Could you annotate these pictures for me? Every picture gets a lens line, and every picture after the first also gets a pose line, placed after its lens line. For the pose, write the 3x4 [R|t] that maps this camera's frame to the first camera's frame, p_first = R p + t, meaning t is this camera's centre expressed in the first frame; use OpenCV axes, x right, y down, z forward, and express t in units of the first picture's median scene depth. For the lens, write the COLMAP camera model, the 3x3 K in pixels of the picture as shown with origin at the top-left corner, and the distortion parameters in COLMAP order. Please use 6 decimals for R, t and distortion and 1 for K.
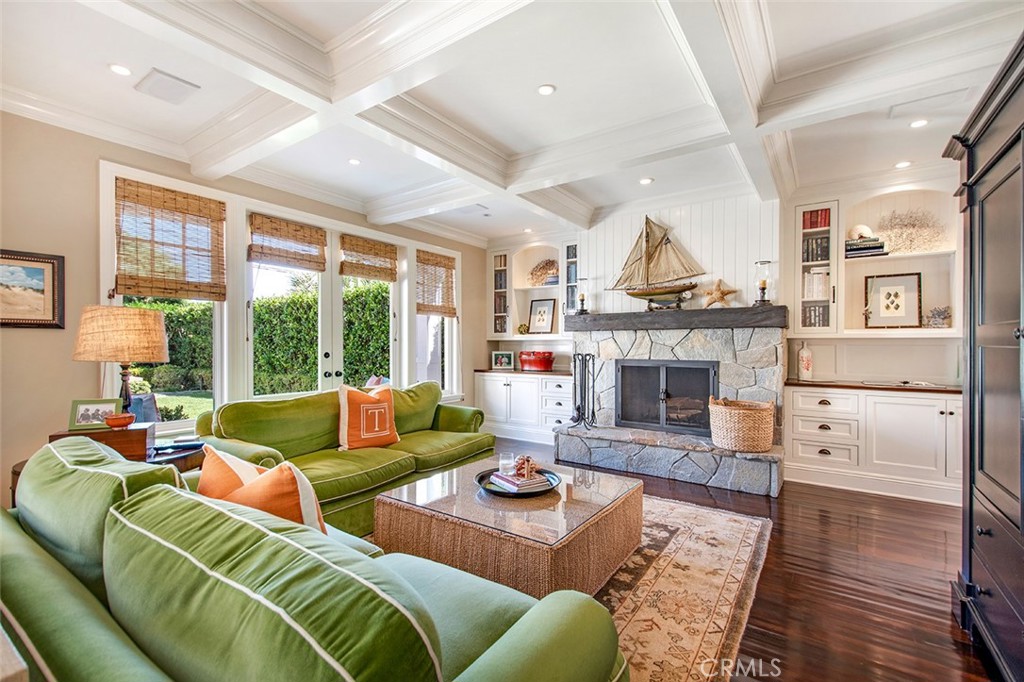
lens RADIAL K [[450.5, 0, 510.4], [0, 450.5, 345.3], [0, 0, 1]] dist [0.015098, -0.004789]
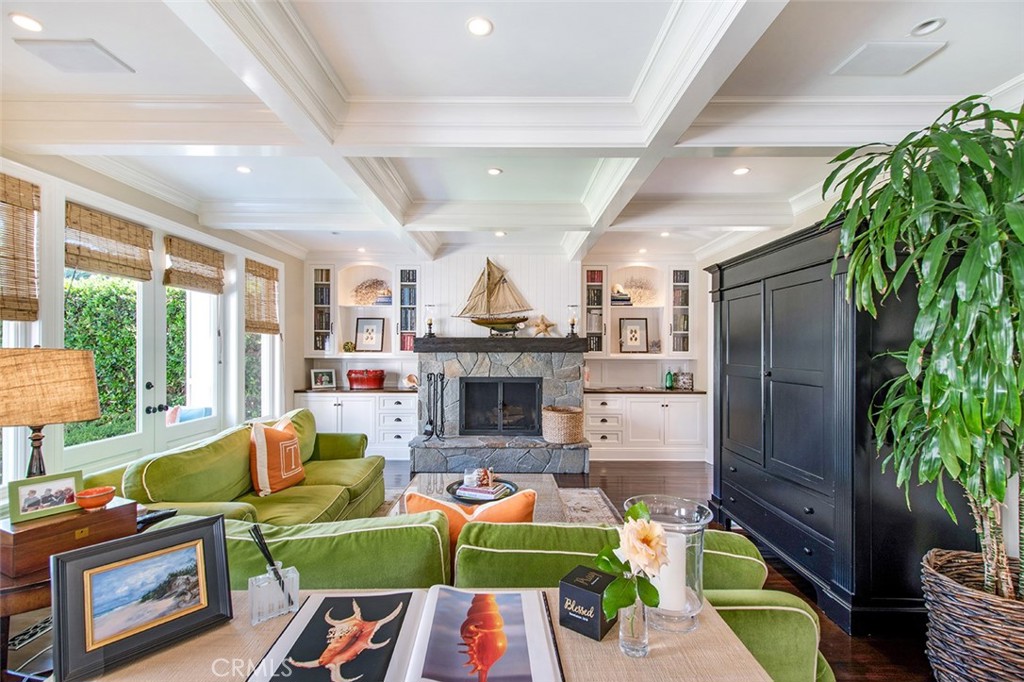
lens RADIAL K [[450.5, 0, 511.4], [0, 450.5, 344.7], [0, 0, 1]] dist [0.015098, -0.004789]
pose [[0.820676, 0.006904, 0.571352, -0.360380], [-0.001299, 0.999947, -0.010216, -0.045803], [-0.571392, 0.007642, 0.820641, -0.025515]]
